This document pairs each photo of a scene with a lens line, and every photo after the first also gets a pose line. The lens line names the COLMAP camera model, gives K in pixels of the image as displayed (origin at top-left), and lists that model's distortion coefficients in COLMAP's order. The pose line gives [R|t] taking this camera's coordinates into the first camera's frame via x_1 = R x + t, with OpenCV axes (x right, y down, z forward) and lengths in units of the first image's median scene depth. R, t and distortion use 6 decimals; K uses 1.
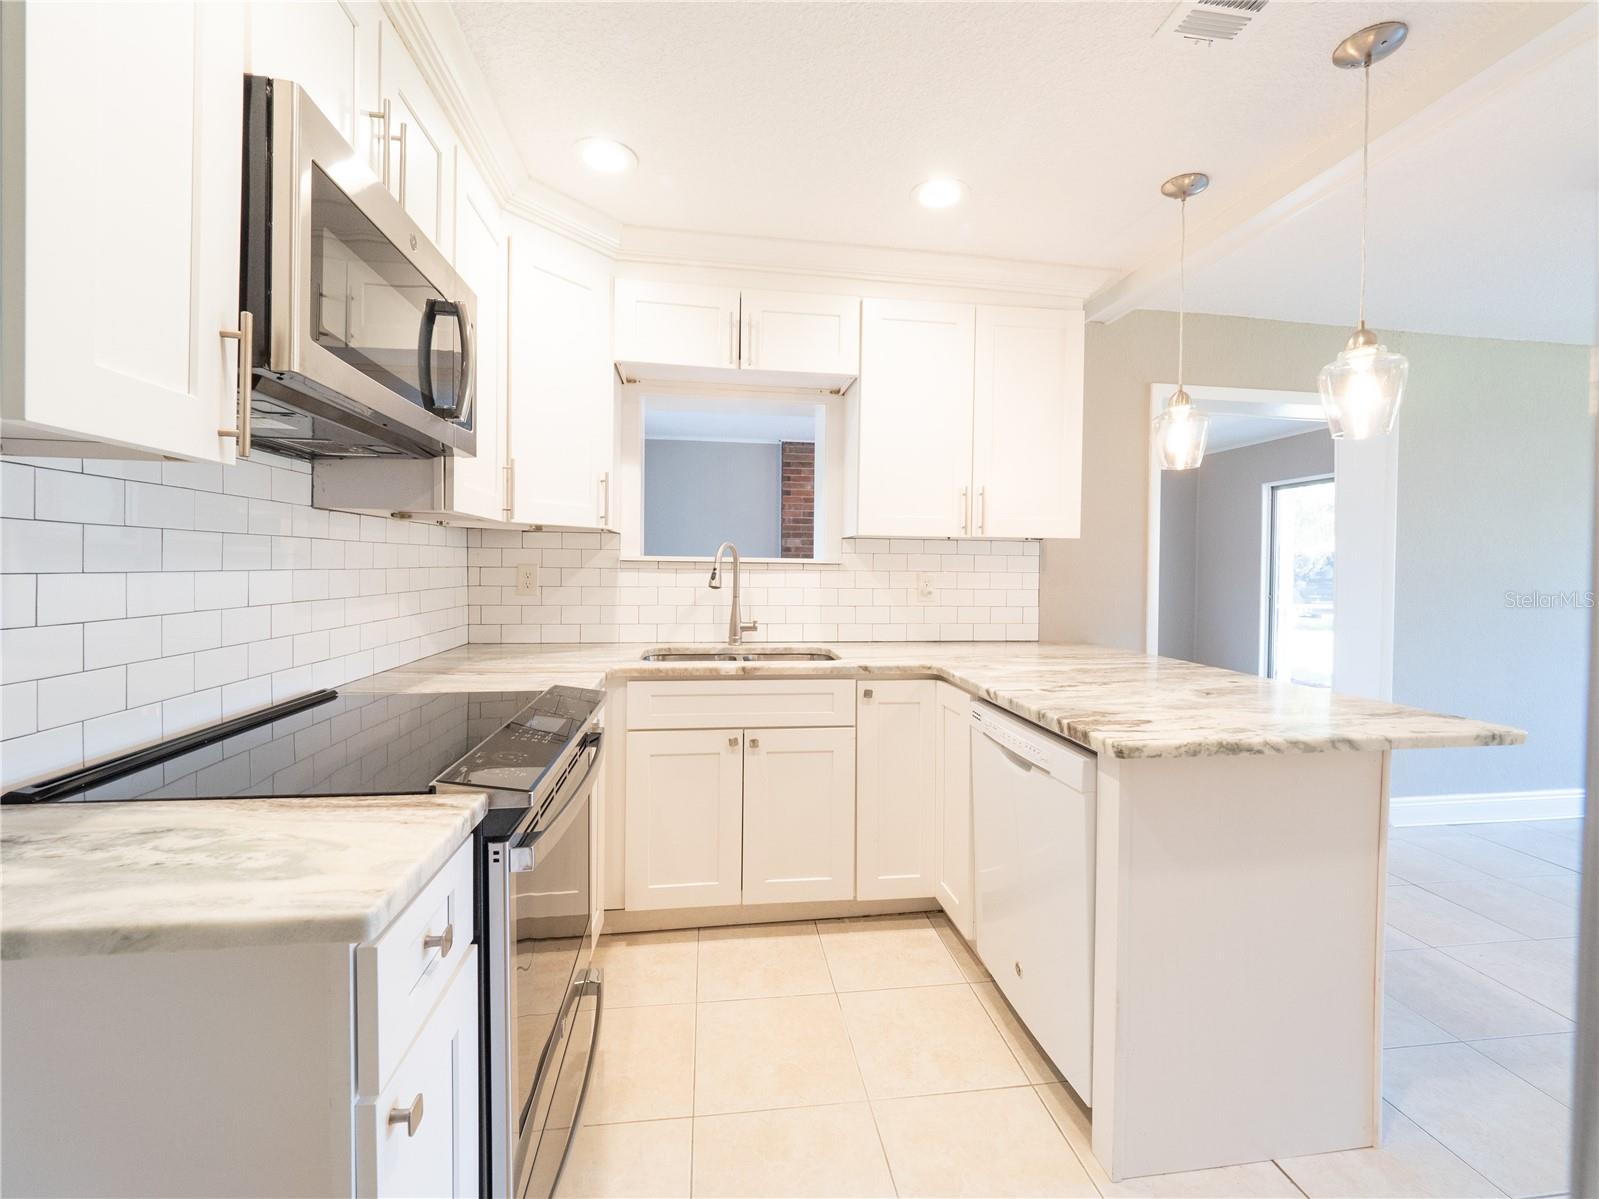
lens RADIAL K [[670.6, 0, 796.0], [0, 670.6, 579.2], [0, 0, 1]] dist [0.010794, -0.015792]
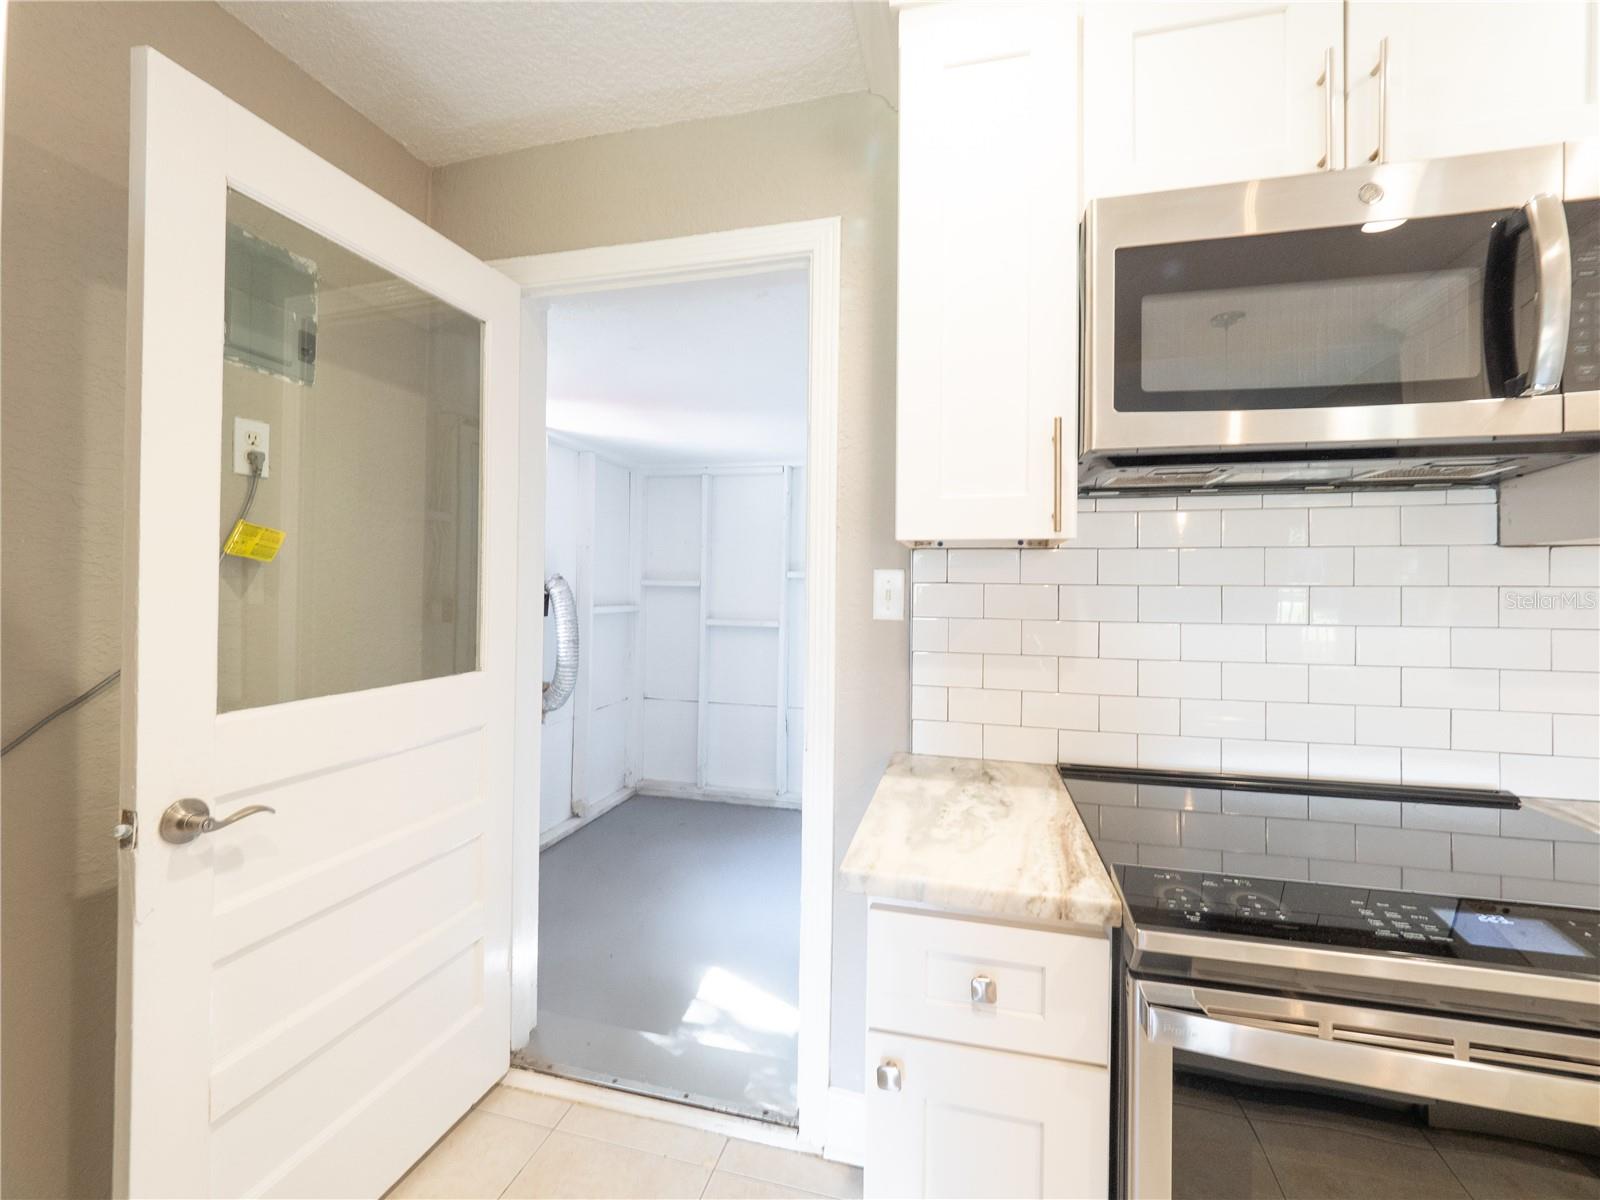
lens RADIAL K [[671.0, 0, 796.5], [0, 671.0, 579.7], [0, 0, 1]] dist [0.010794, -0.015792]
pose [[-0.375799, -0.029863, -0.926220, 0.170151], [-0.032080, 0.999301, -0.019203, -0.018030], [0.926146, 0.022496, -0.376494, 0.340317]]
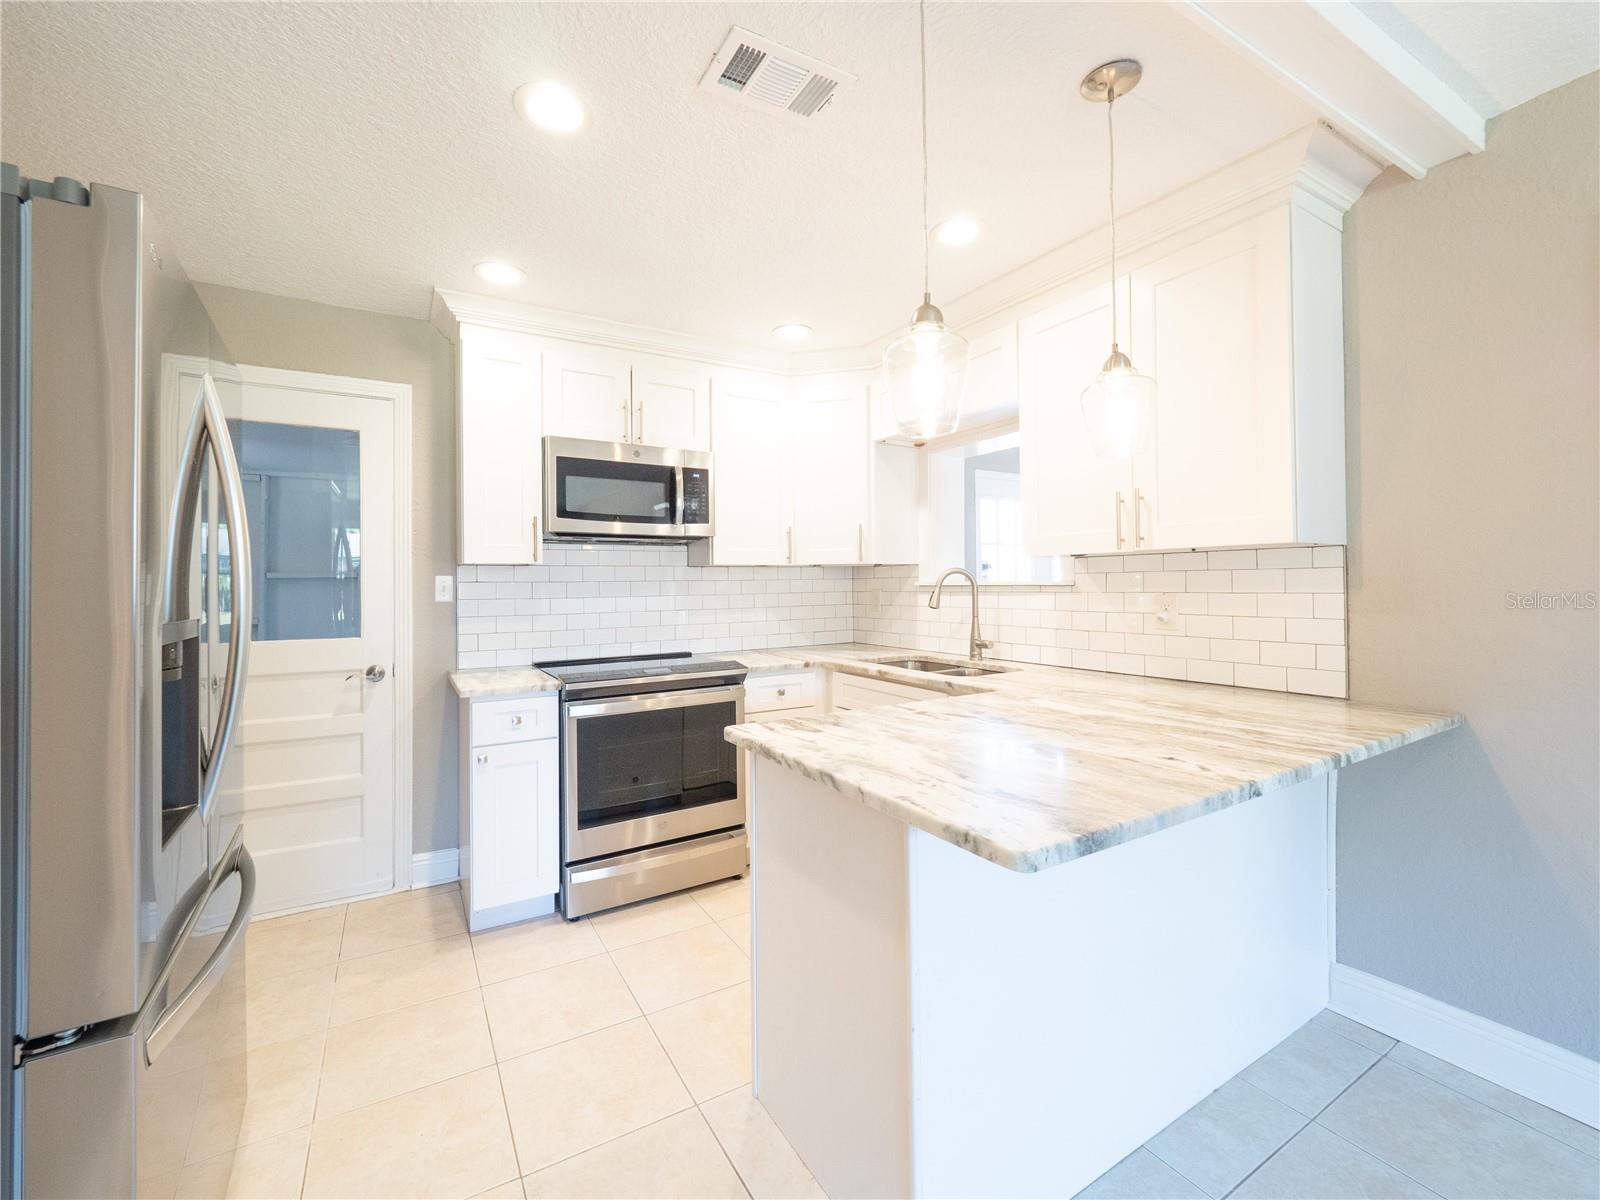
lens RADIAL K [[671.0, 0, 796.5], [0, 671.0, 579.7], [0, 0, 1]] dist [0.010794, -0.015792]
pose [[0.393554, -0.023900, -0.918991, 0.849557], [-0.001279, 0.999647, -0.026545, -0.004989], [0.919300, 0.011623, 0.393385, 0.295071]]
